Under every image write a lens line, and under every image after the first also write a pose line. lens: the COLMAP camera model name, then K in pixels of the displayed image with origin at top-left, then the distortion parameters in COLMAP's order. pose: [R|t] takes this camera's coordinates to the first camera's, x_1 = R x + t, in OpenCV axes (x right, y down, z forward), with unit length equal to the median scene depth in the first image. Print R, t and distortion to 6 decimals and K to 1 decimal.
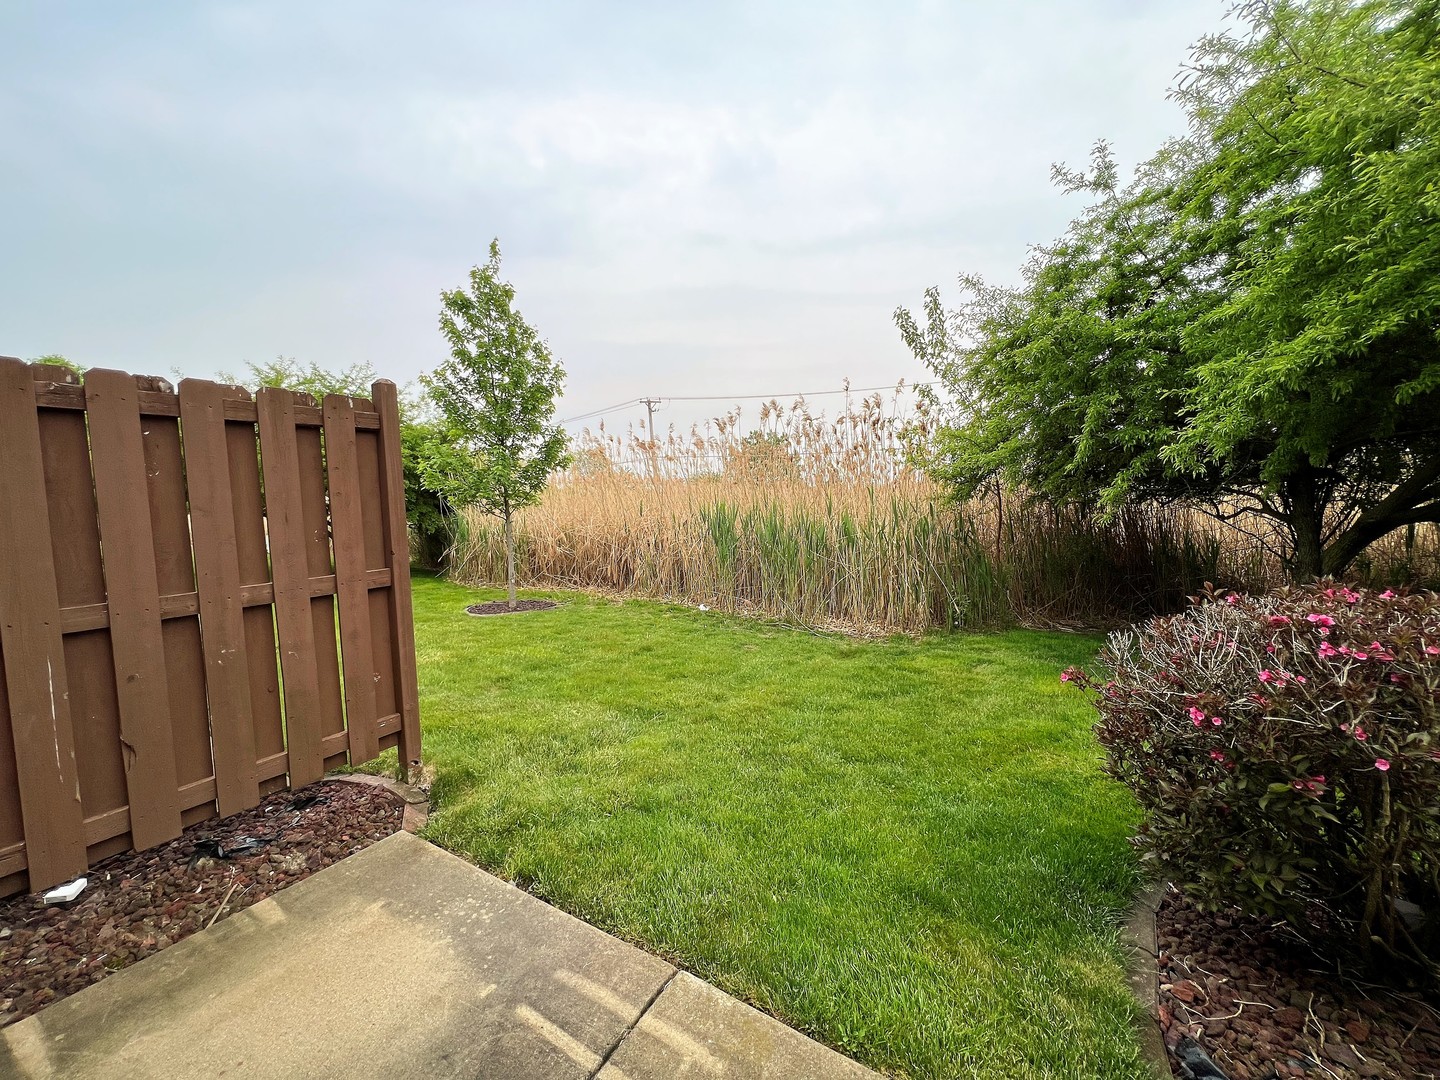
lens RADIAL K [[576.6, 0, 716.4], [0, 576.6, 537.2], [0, 0, 1]] dist [0.000000, 0.000339]
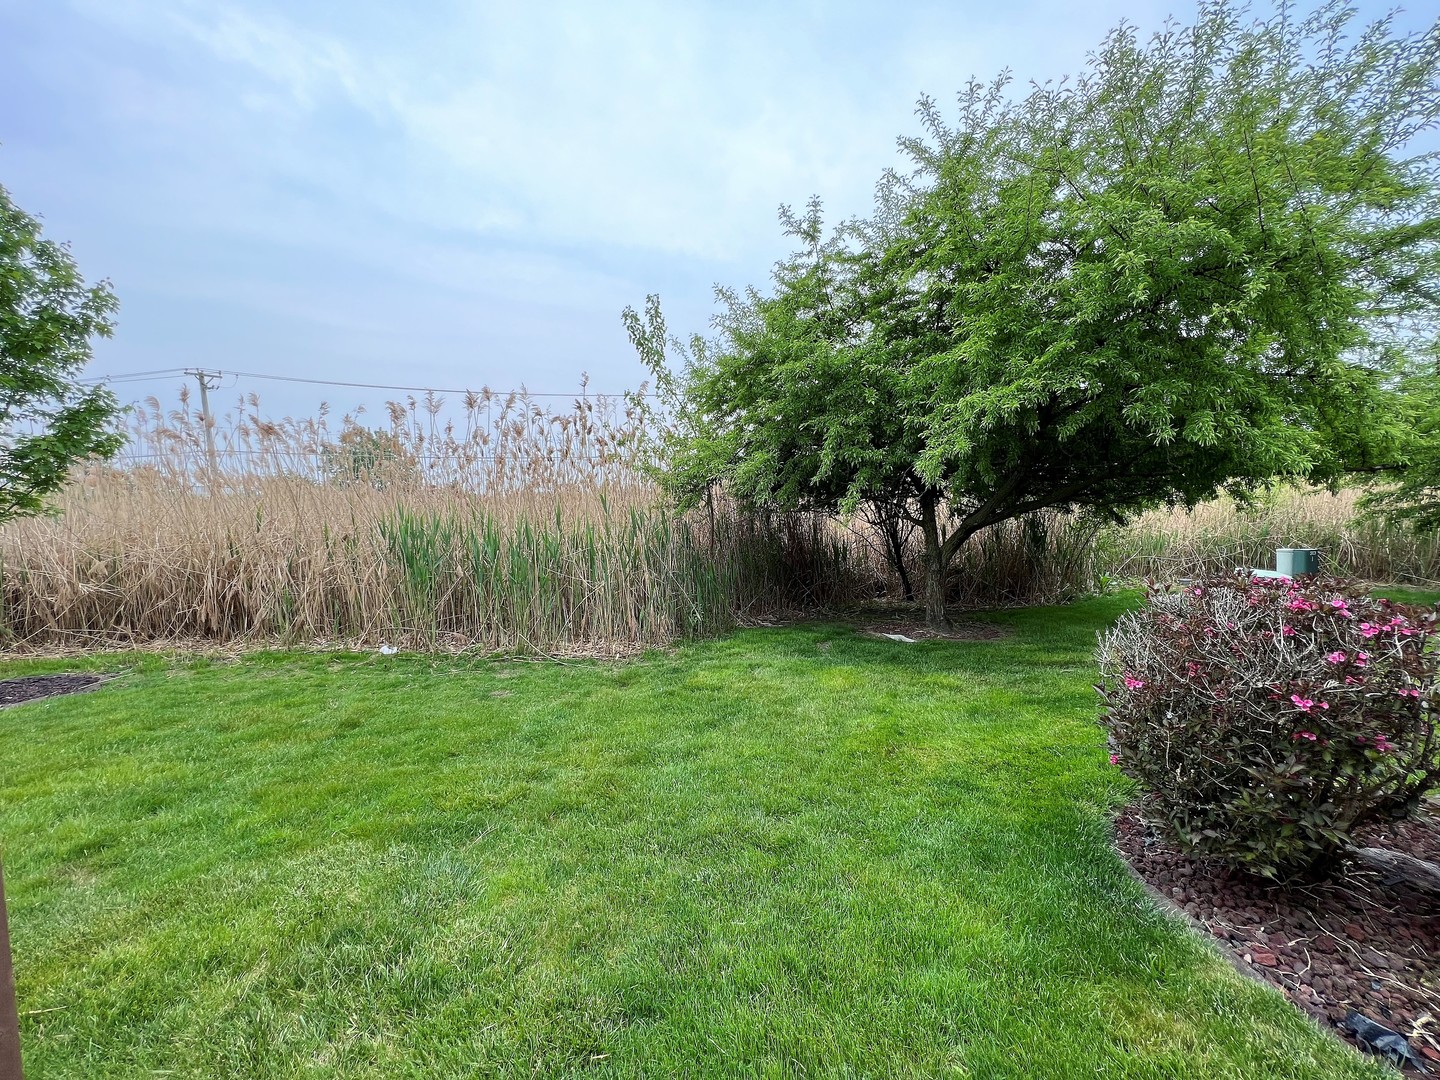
lens RADIAL K [[576.6, 0, 716.4], [0, 576.6, 537.2], [0, 0, 1]] dist [0.000000, 0.000339]
pose [[0.805950, -0.025116, 0.591450, -0.120073], [0.034957, 0.999375, -0.005196, -0.006893], [-0.590950, 0.024863, 0.806325, 0.132854]]
